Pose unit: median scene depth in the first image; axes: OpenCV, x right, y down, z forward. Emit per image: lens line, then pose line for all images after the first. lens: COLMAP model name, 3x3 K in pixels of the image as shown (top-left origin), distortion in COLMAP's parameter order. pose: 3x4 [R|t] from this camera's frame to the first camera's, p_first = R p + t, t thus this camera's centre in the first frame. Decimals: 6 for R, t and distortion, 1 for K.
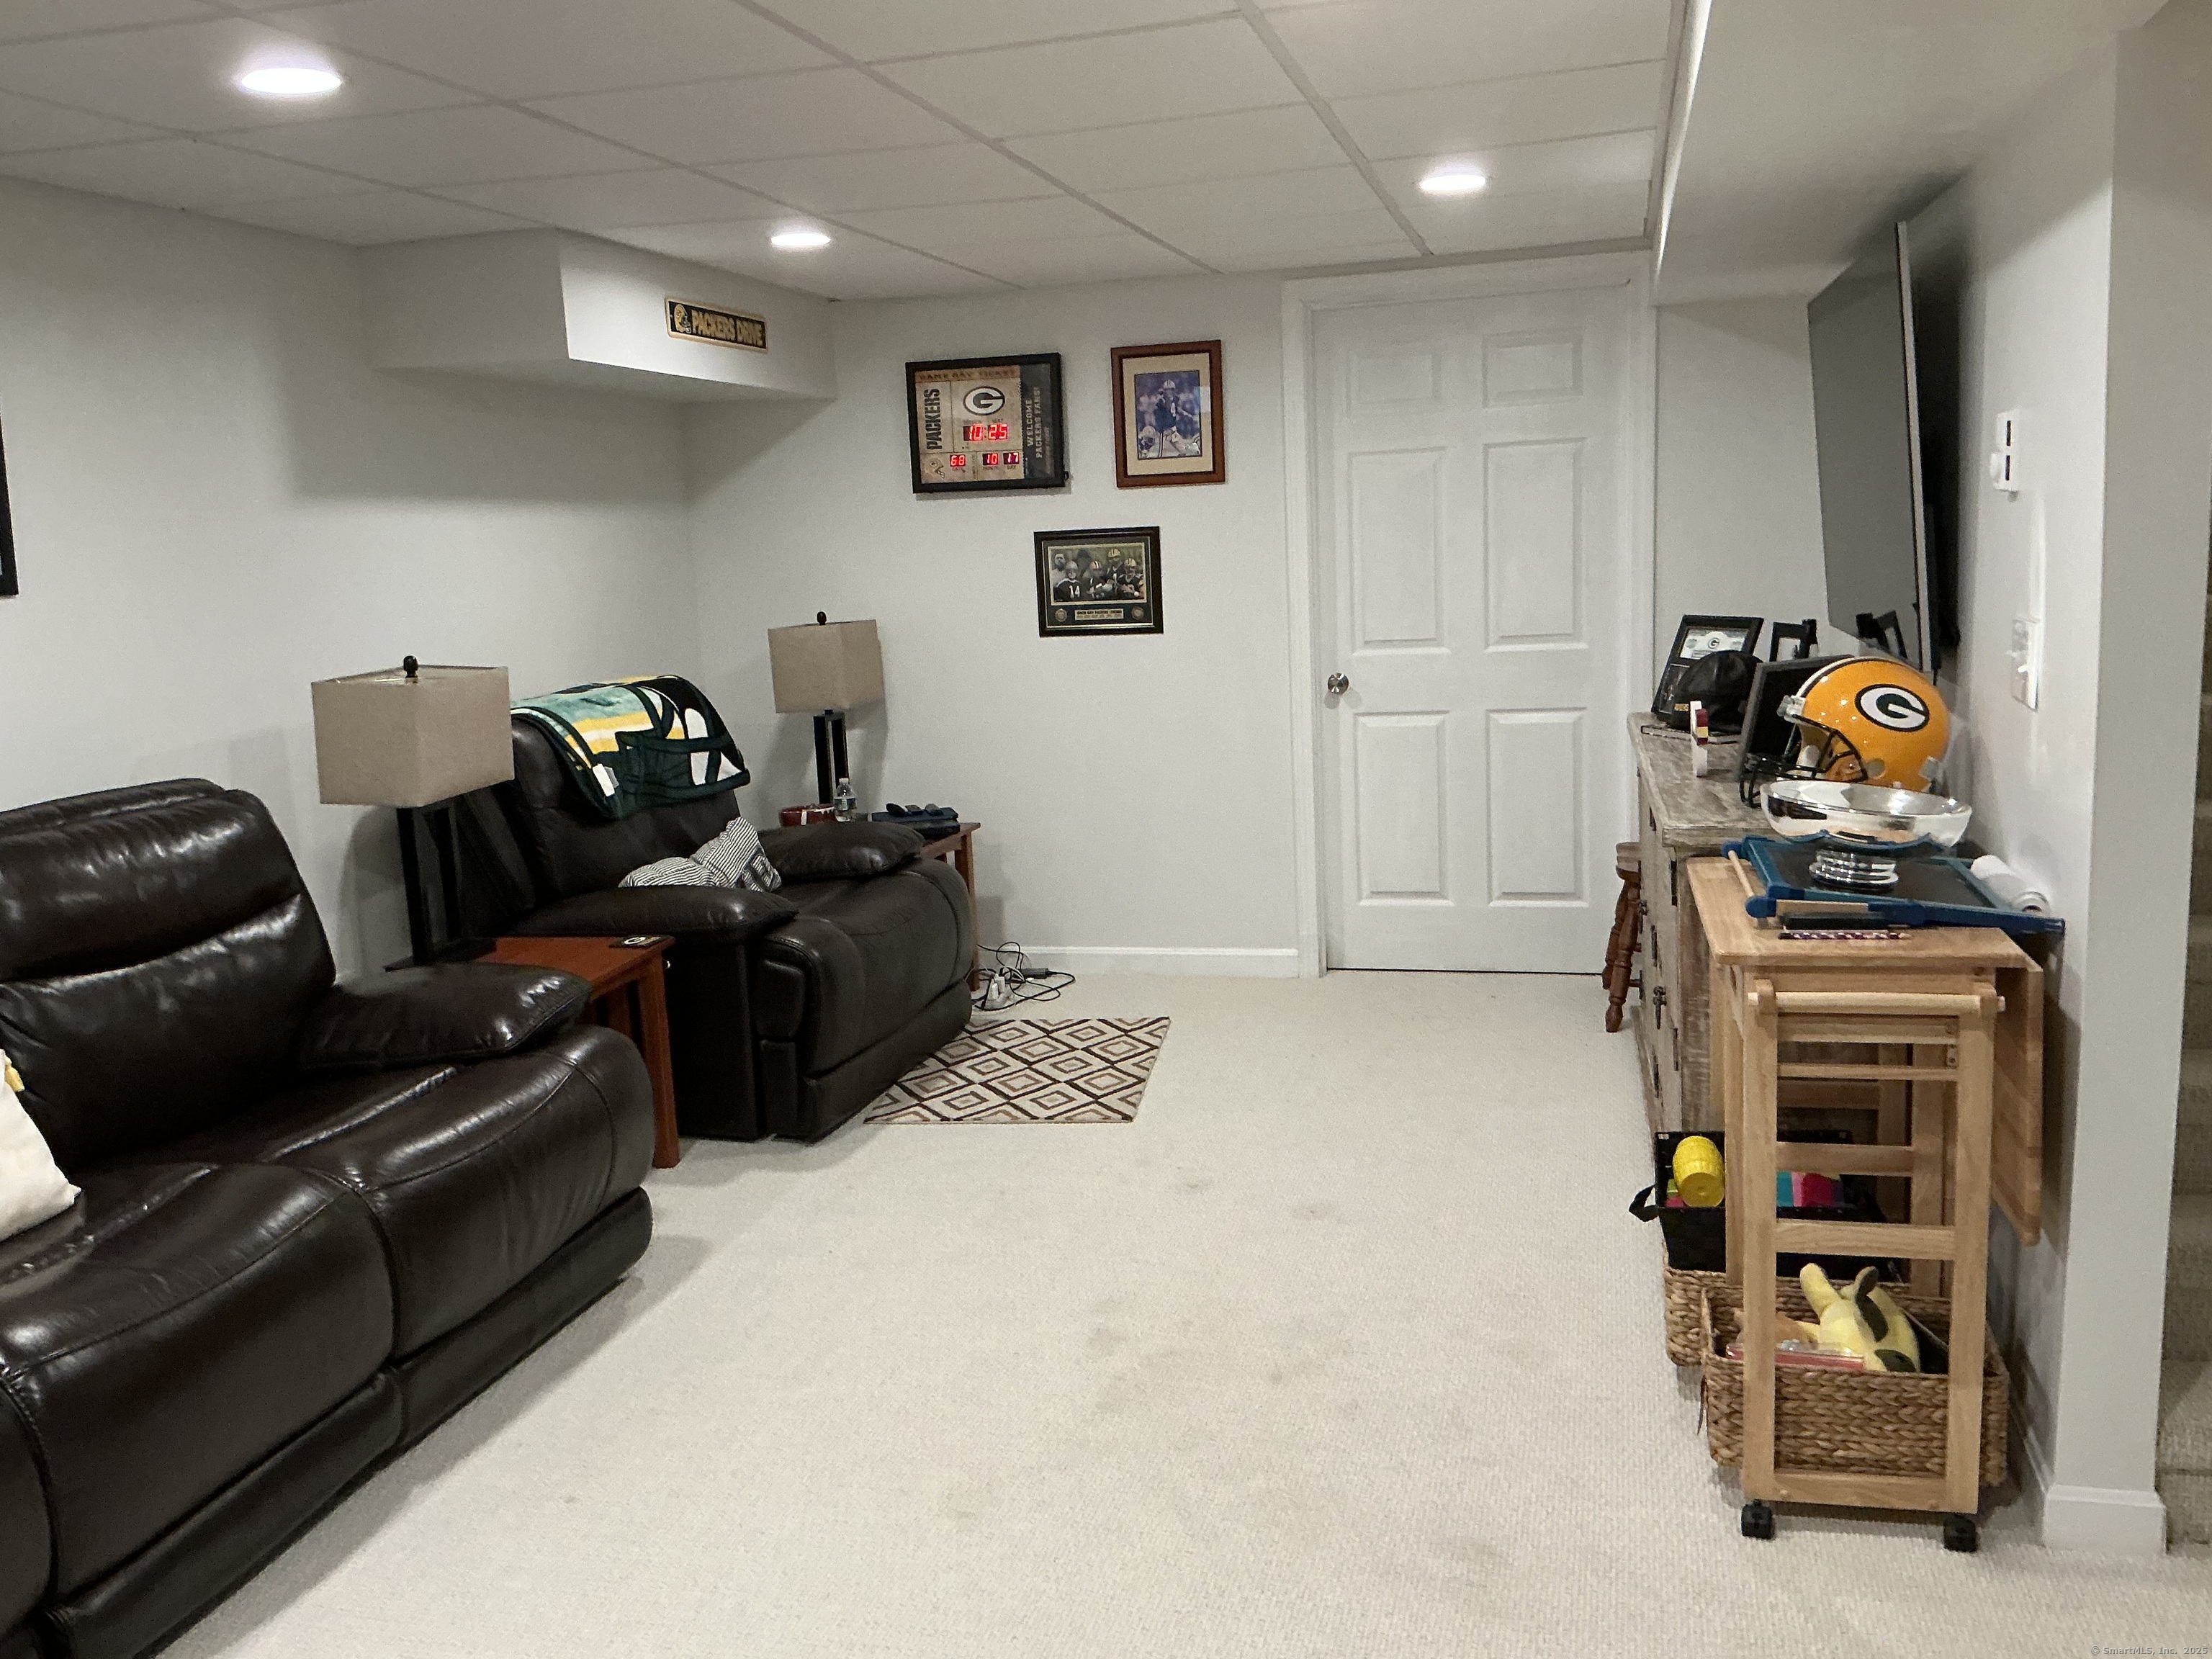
lens RADIAL K [[1846.4, 0, 1098.0], [0, 1846.4, 823.7], [0, 0, 1]] dist [0.163806, -0.346228]
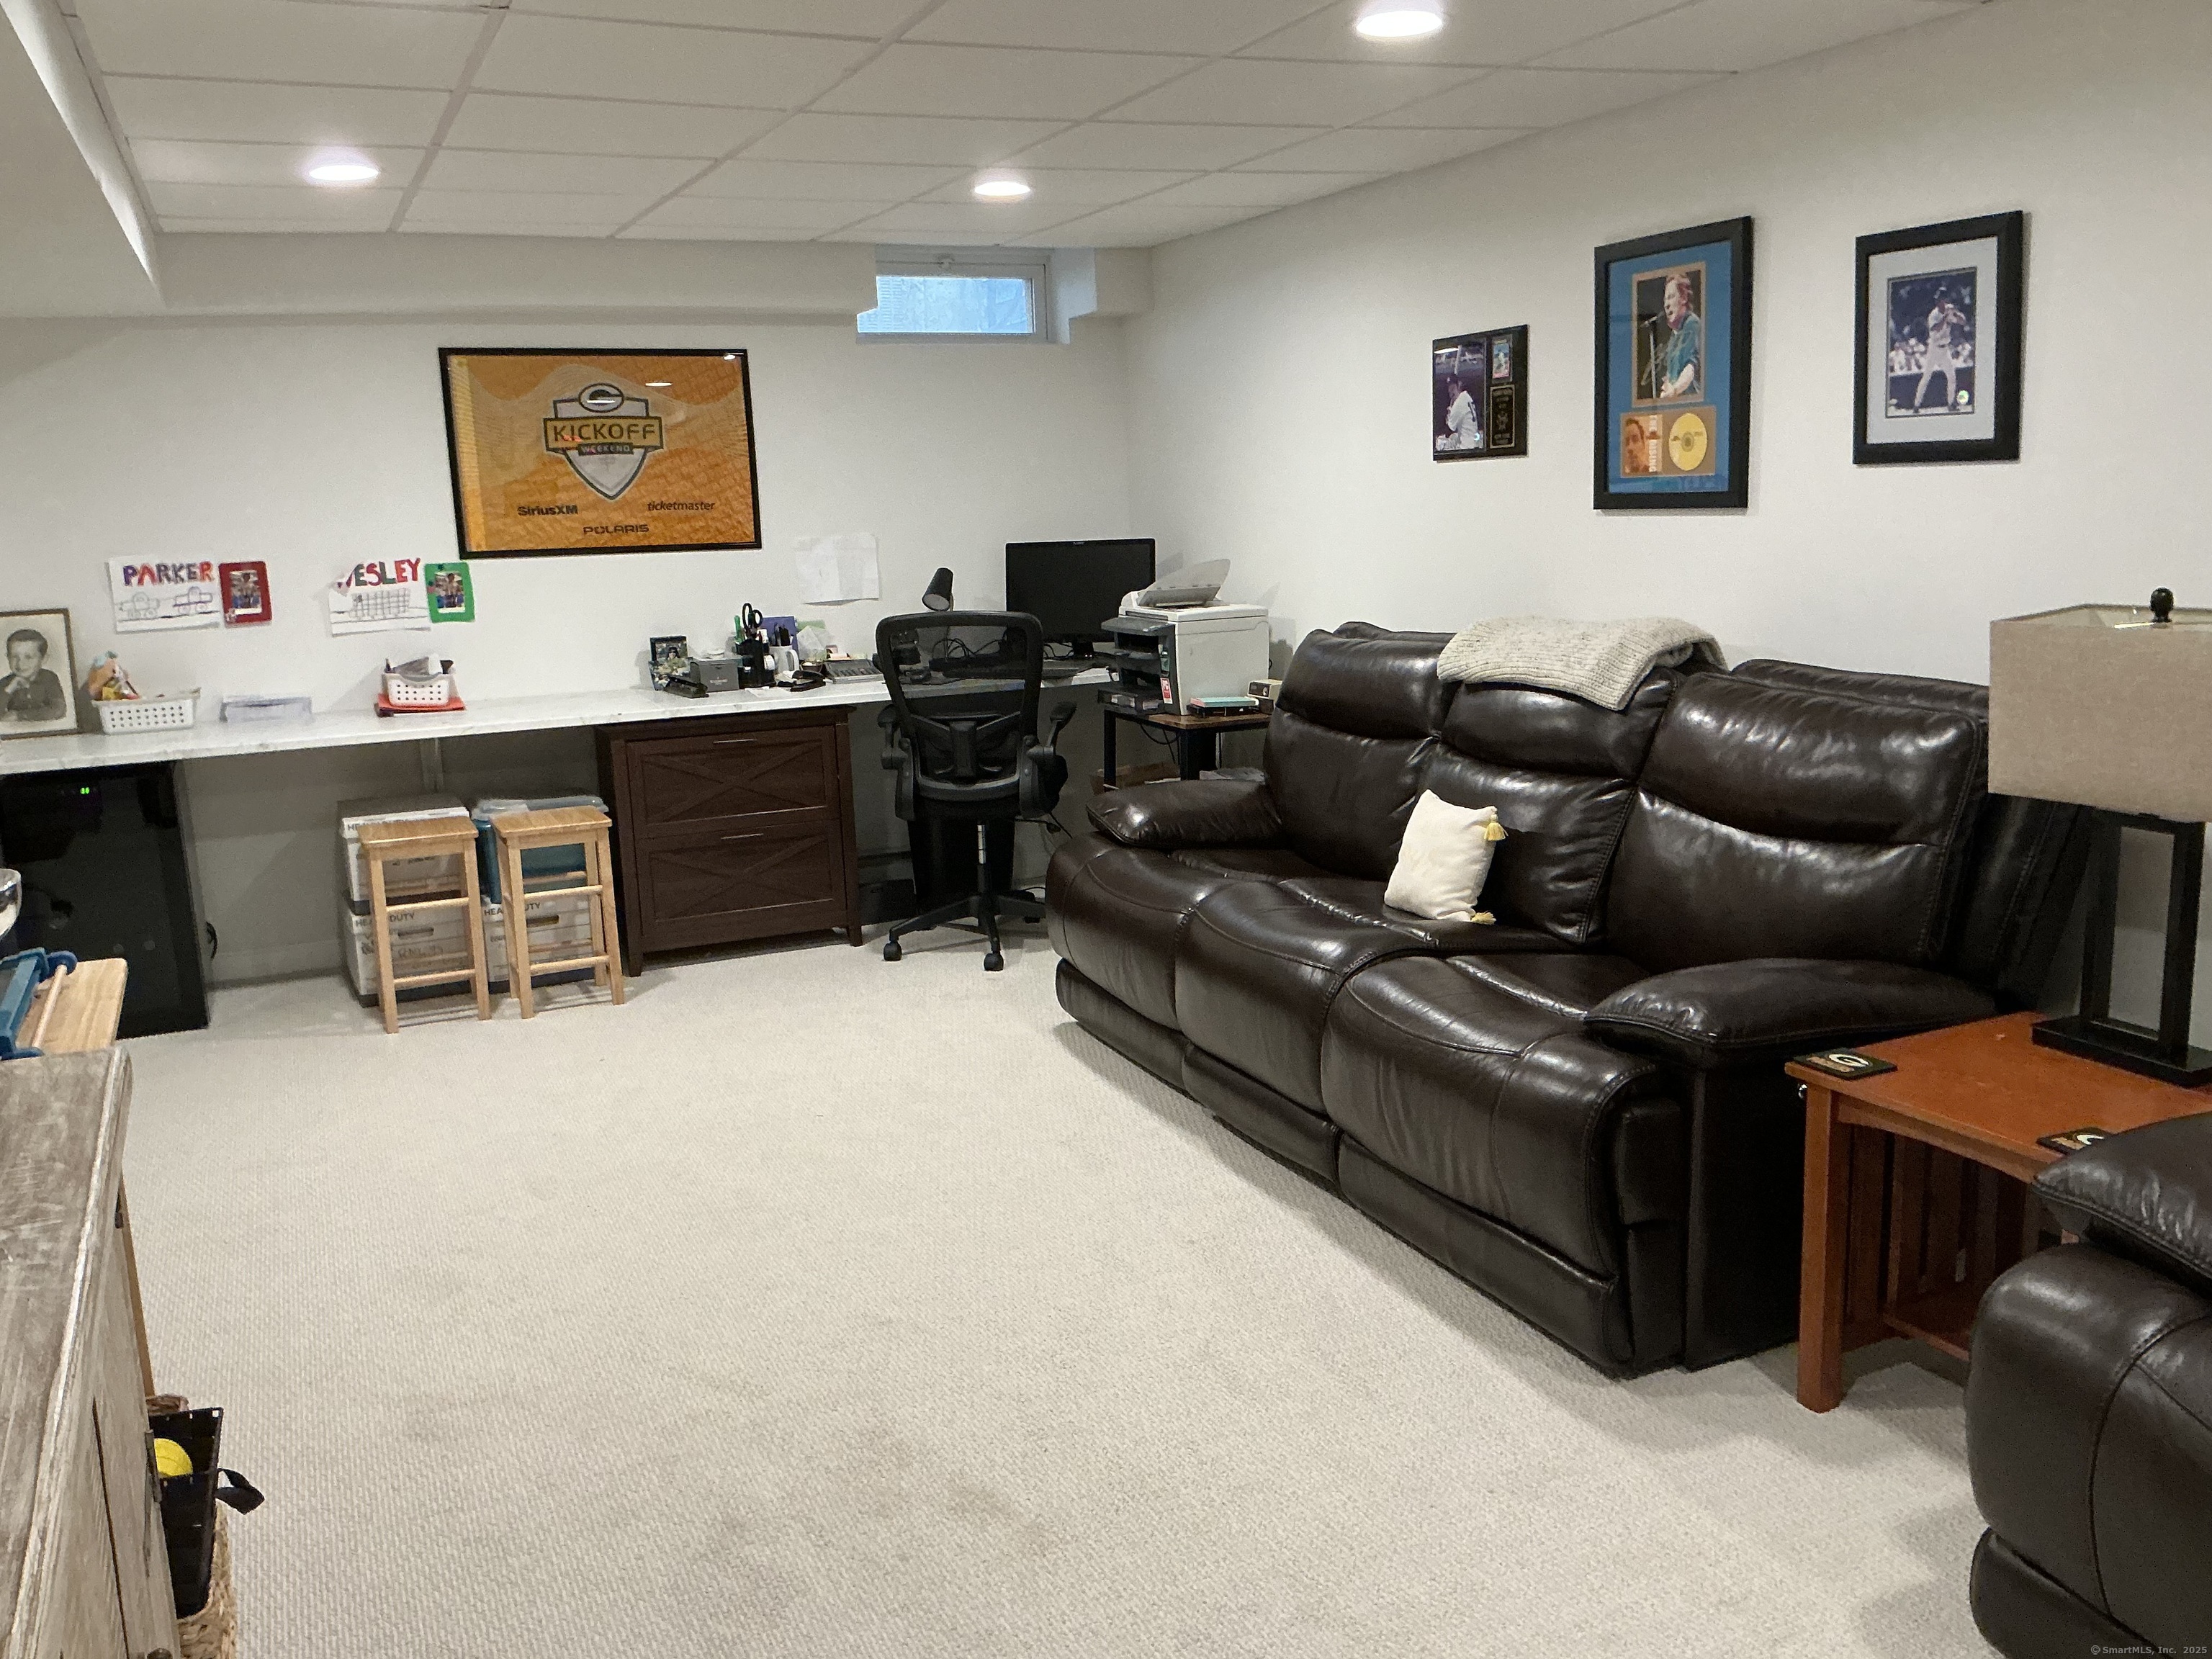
lens RADIAL K [[1846.4, 0, 1098.0], [0, 1846.4, 823.7], [0, 0, 1]] dist [0.163806, -0.346228]
pose [[-0.766984, 0.200028, -0.609692, 0.391327], [-0.026912, 0.939307, 0.342022, -0.271871], [0.641102, 0.278733, -0.715050, 1.504992]]
